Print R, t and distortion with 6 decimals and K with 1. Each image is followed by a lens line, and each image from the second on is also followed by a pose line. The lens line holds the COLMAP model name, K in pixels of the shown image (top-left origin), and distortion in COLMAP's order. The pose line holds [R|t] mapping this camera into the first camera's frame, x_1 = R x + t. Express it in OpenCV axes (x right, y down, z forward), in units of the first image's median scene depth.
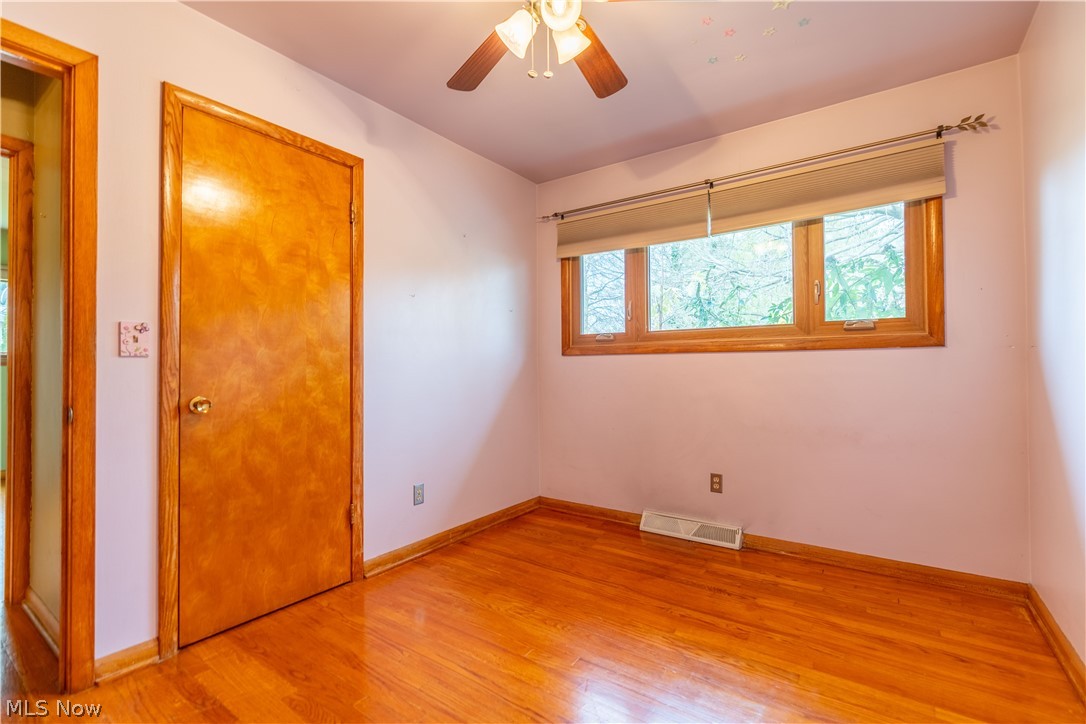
lens RADIAL K [[491.6, 0, 538.8], [0, 491.6, 360.0], [0, 0, 1]] dist [-0.010722, 0.002403]
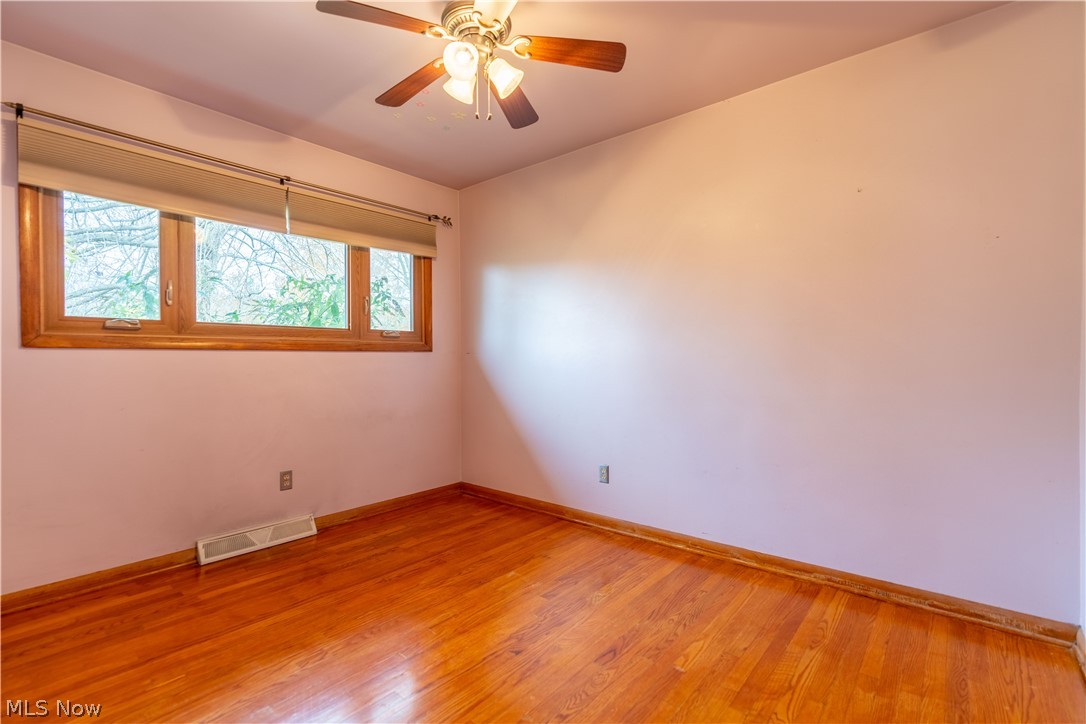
lens RADIAL K [[491.6, 0, 540.3], [0, 491.6, 365.9], [0, 0, 1]] dist [-0.010722, 0.002403]
pose [[0.080147, -0.004093, 0.996775, -0.661337], [-0.008837, 0.999949, 0.004817, 0.006584], [-0.996744, -0.009195, 0.080107, 0.445219]]
